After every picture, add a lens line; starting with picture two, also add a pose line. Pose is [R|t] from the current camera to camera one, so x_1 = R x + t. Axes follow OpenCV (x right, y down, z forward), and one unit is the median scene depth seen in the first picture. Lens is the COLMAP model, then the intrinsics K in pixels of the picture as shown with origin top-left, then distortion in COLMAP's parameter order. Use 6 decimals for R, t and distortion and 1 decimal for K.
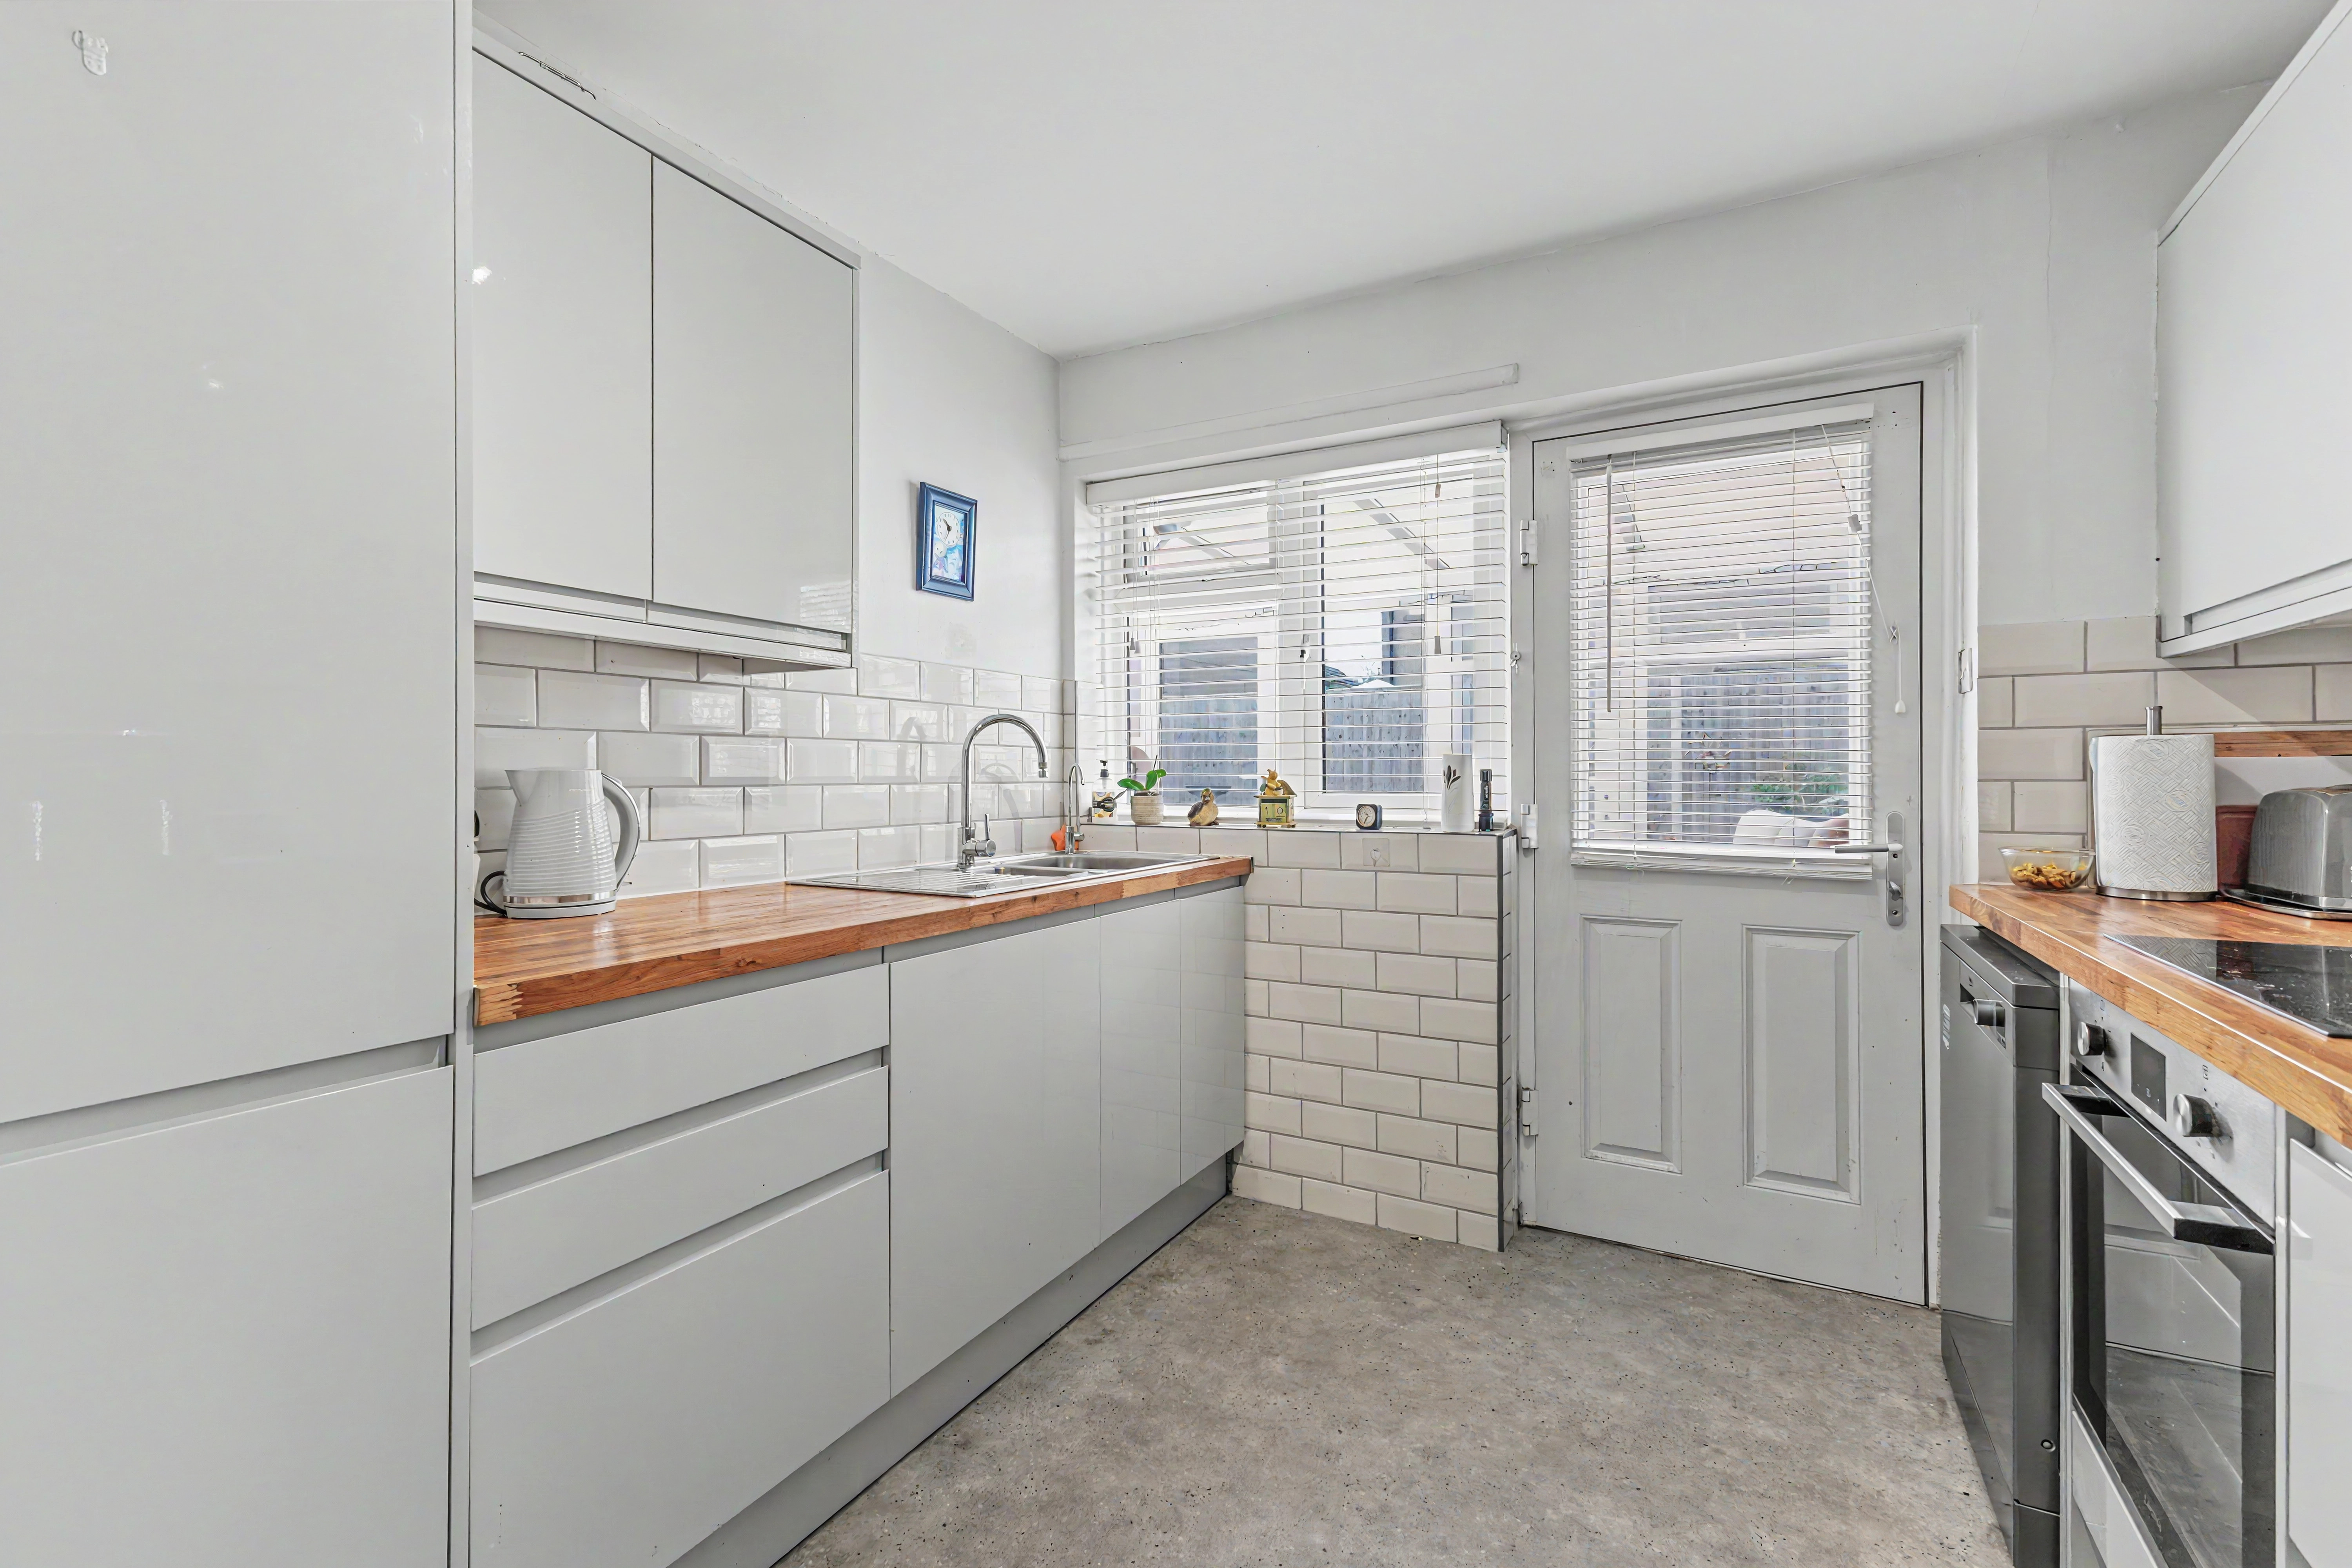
lens RADIAL K [[1074.2, 0, 1154.8], [0, 1074.2, 775.8], [0, 0, 1]] dist [-0.001096, -0.000319]
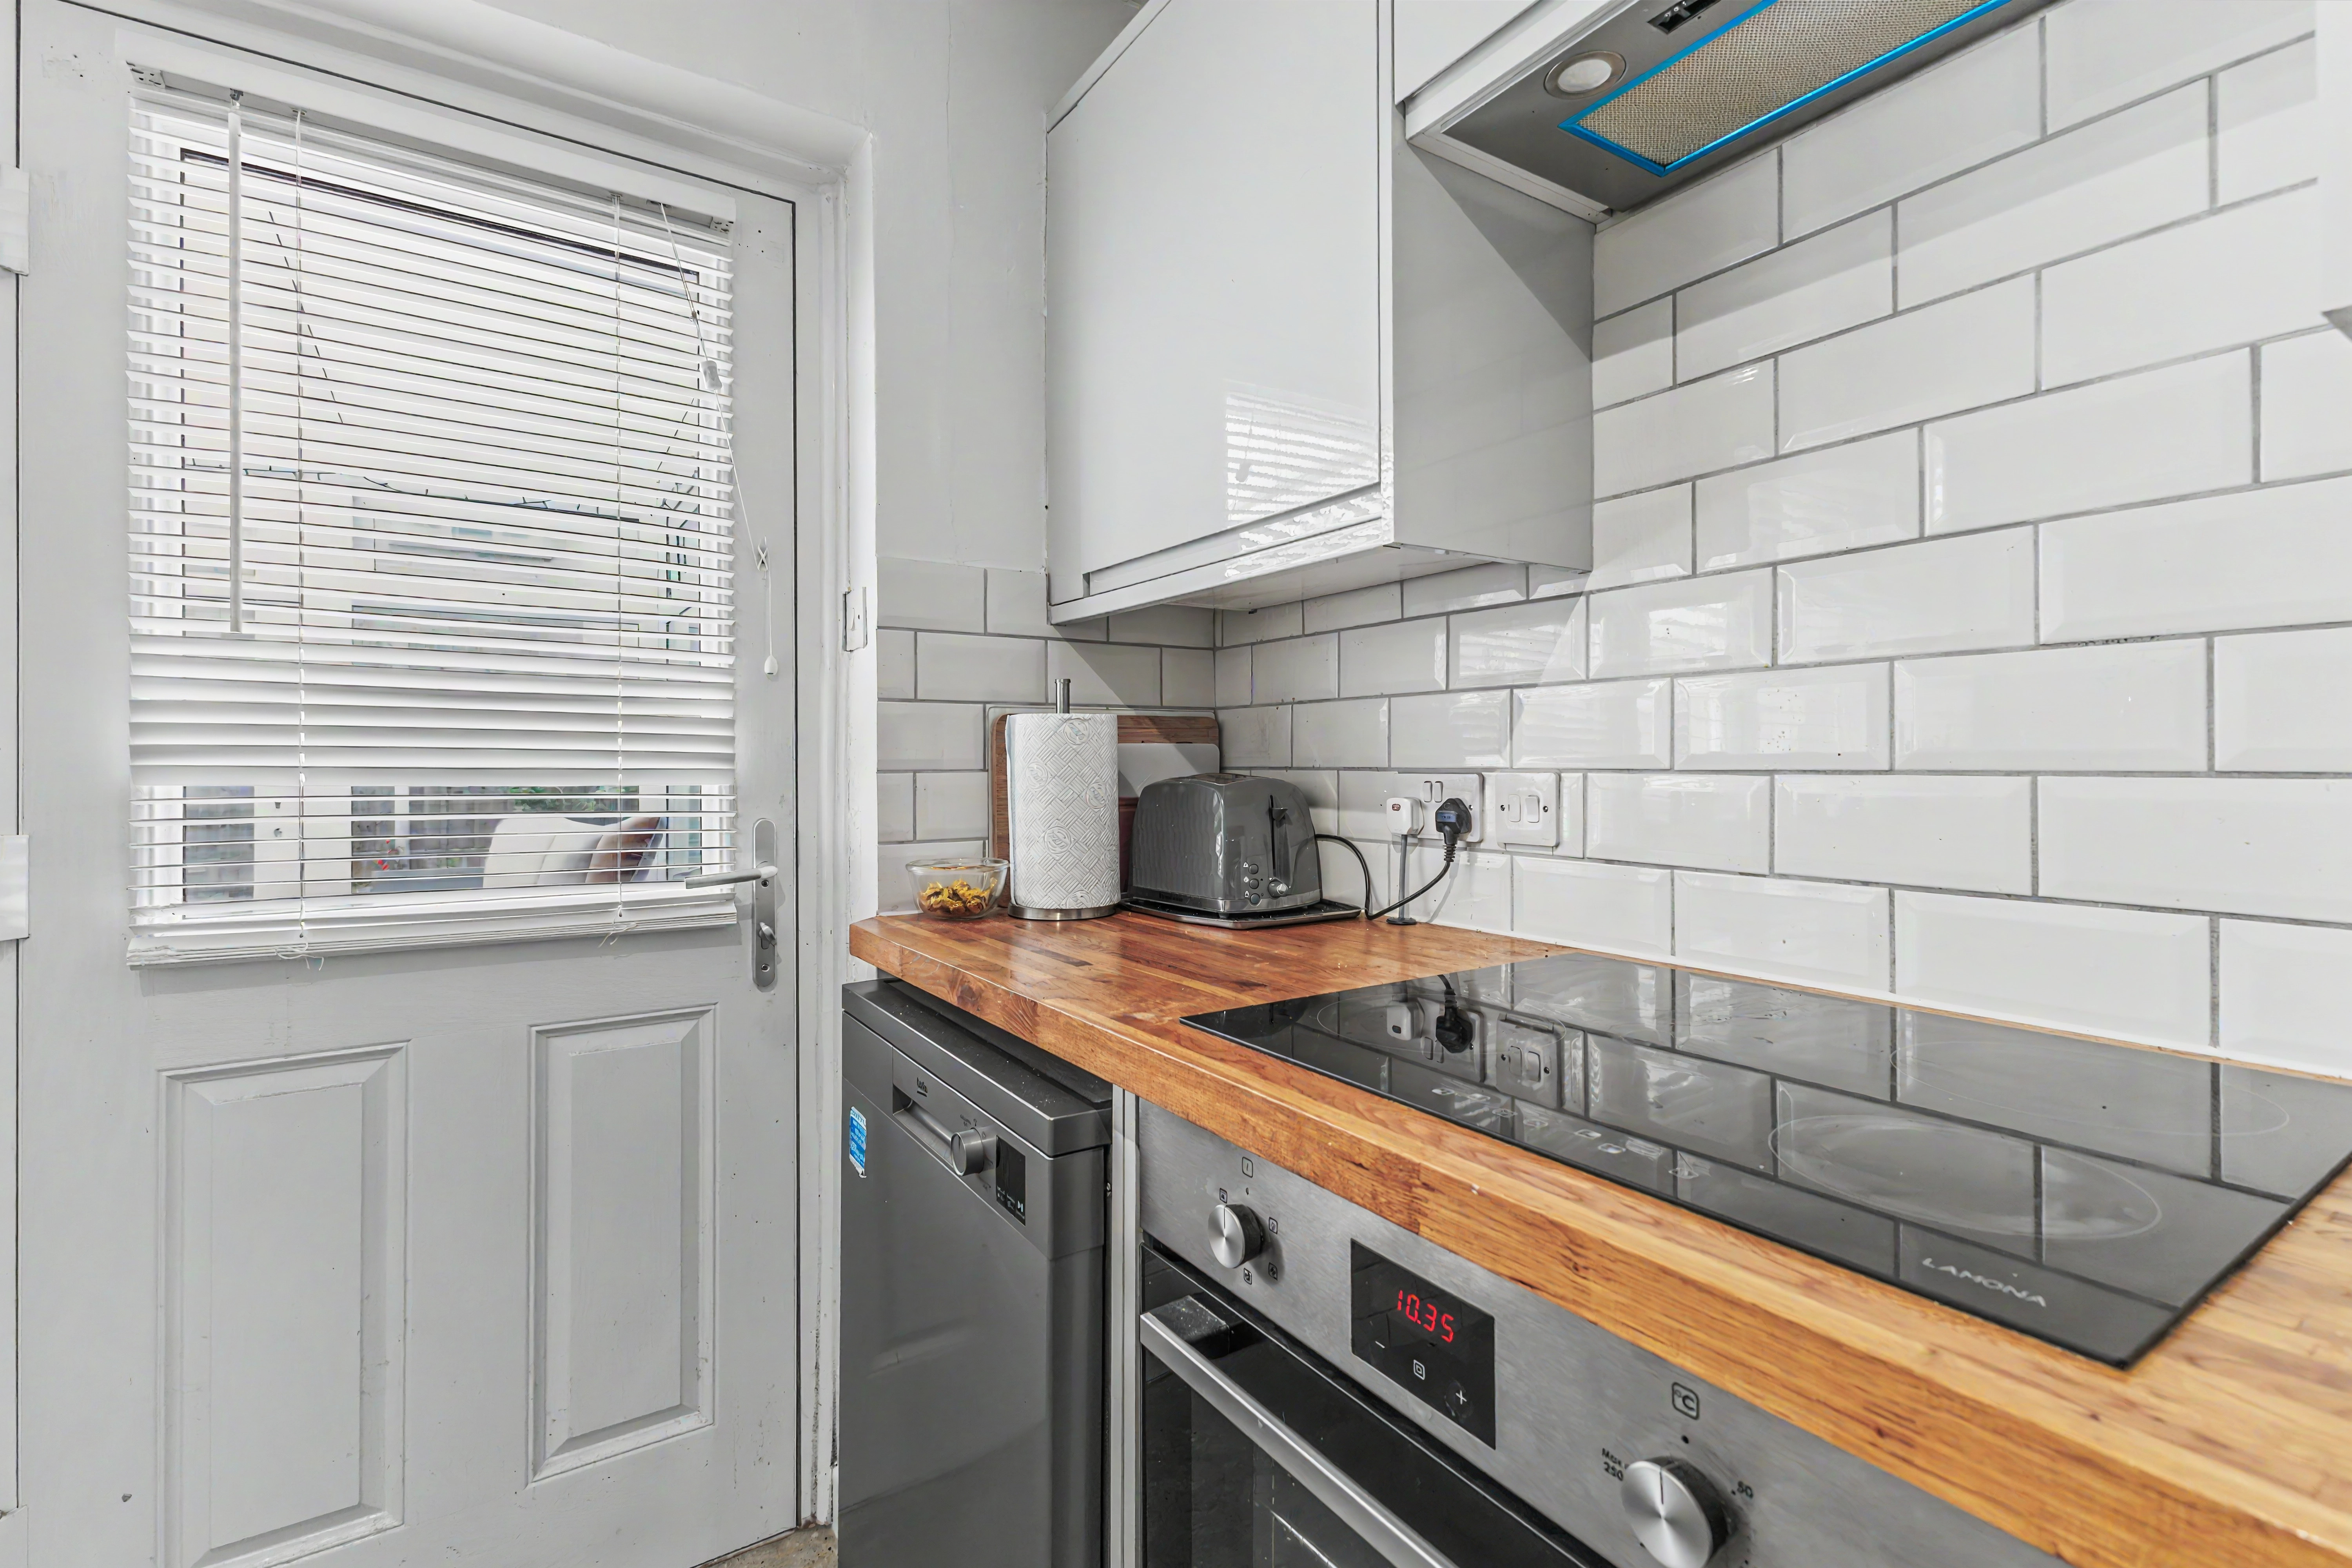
lens RADIAL K [[1090.4, 0, 1221.9], [0, 1090.4, 757.1], [0, 0, 1]] dist [0.005869, 0.000186]
pose [[0.457810, 0.005580, 0.889032, 0.194371], [0.003997, 0.999957, -0.008334, 0.001483], [-0.889041, 0.007368, 0.457768, 0.397717]]
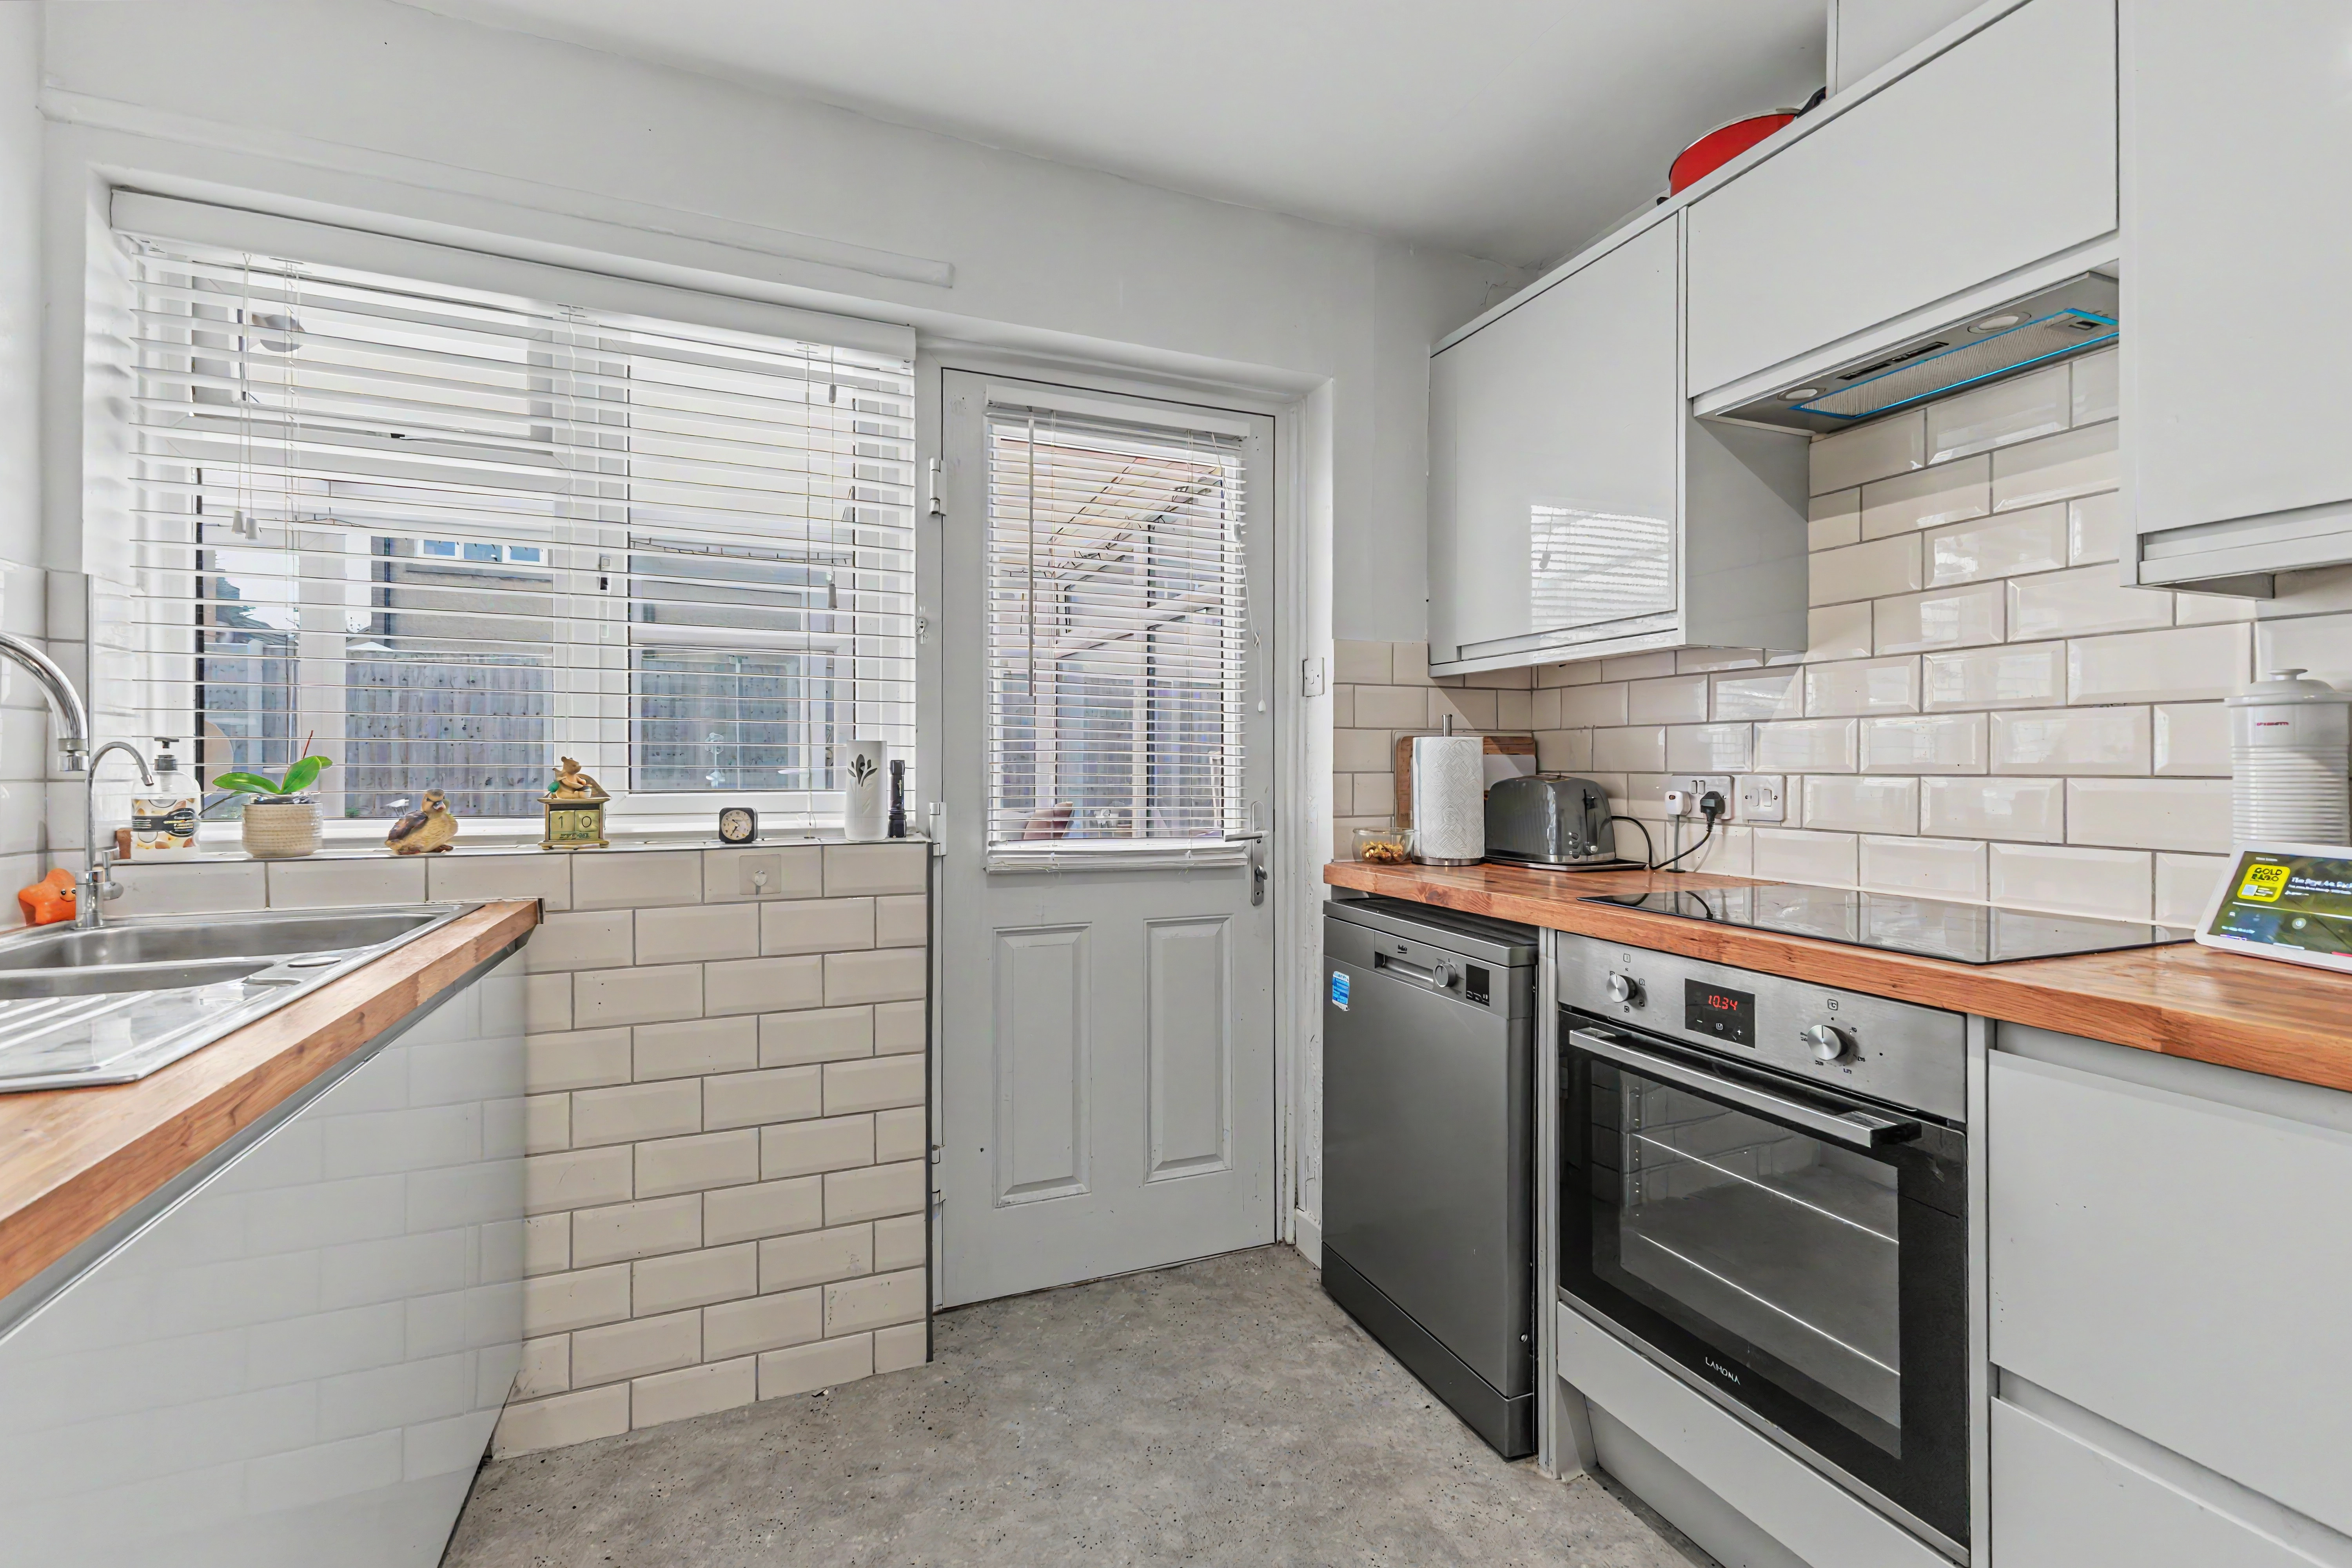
lens RADIAL K [[1063.4, 0, 1252.3], [0, 1063.4, 764.5], [0, 0, 1]] dist [0.008426, -0.000183]
pose [[0.597602, 0.004027, 0.801783, -0.175024], [-0.000362, 0.999989, -0.004753, 0.000963], [-0.801793, 0.002550, 0.597596, 0.330977]]
